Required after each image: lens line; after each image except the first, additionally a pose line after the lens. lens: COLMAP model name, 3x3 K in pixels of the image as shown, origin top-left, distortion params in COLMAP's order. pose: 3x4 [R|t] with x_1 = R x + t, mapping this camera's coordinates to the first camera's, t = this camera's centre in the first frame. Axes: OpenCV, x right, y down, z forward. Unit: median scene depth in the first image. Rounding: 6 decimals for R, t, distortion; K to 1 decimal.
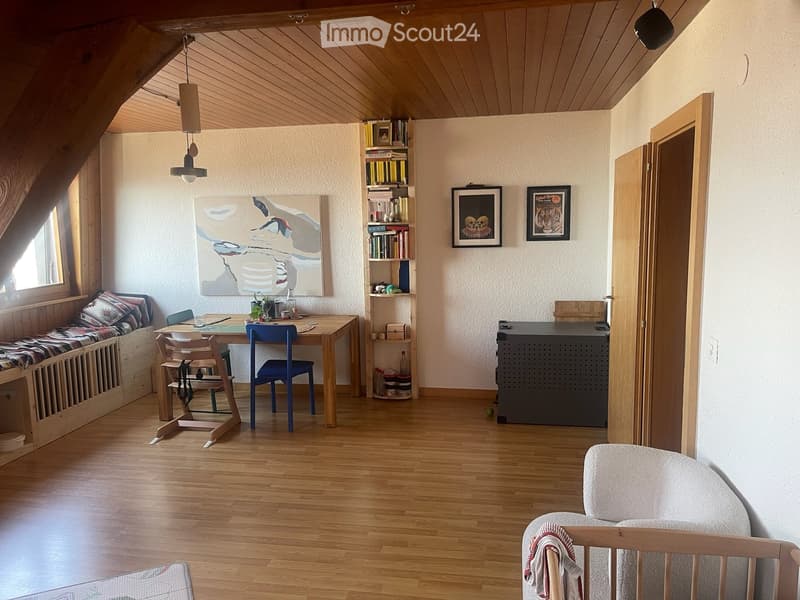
lens RADIAL K [[602.1, 0, 404.1], [0, 602.1, 301.5], [0, 0, 1]] dist [0.028709, -0.021008]
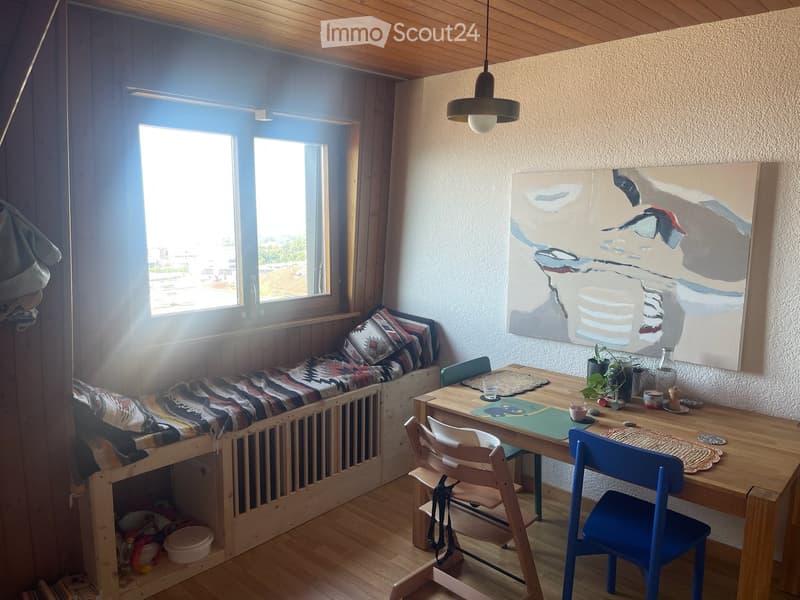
lens RADIAL K [[602.1, 0, 397.5], [0, 602.1, 305.4], [0, 0, 1]] dist [0.028709, -0.021008]
pose [[0.839620, 0.104697, -0.532989, -0.111336], [-0.092679, 0.994472, 0.049351, -0.061044], [0.535210, 0.007961, 0.844682, 0.441946]]
